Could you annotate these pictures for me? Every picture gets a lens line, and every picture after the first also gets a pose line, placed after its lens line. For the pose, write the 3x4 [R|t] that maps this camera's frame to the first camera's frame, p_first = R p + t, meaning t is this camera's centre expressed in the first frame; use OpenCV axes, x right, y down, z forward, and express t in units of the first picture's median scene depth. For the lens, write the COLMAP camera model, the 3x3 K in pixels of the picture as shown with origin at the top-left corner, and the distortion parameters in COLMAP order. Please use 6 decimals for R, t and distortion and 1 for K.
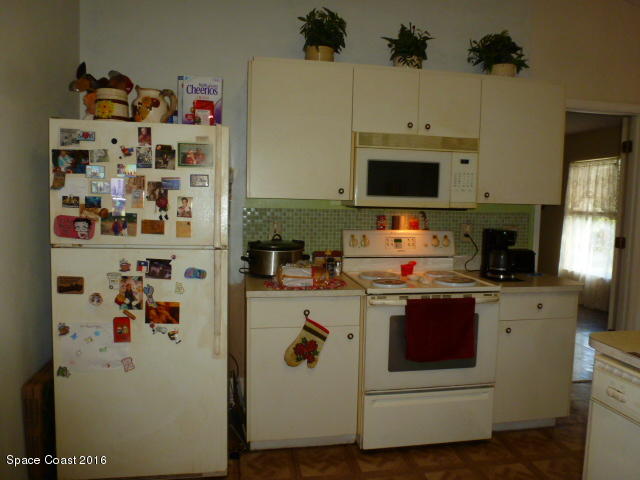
lens RADIAL K [[464.9, 0, 320.3], [0, 464.9, 245.8], [0, 0, 1]] dist [-0.056726, 0.023981]
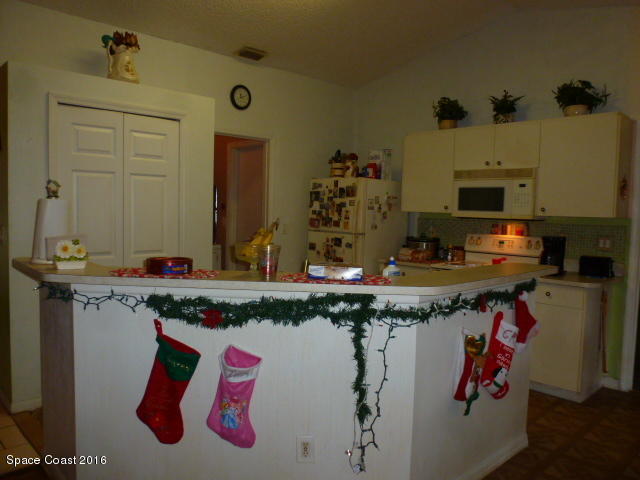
lens RADIAL K [[492.3, 0, 320.7], [0, 492.3, 238.7], [0, 0, 1]] dist [-0.053967, 0.000648]
pose [[0.541256, 0.045185, -0.839643, 1.260516], [-0.094552, 0.995493, -0.007378, 0.045528], [0.835525, 0.083383, 0.543088, -0.292796]]
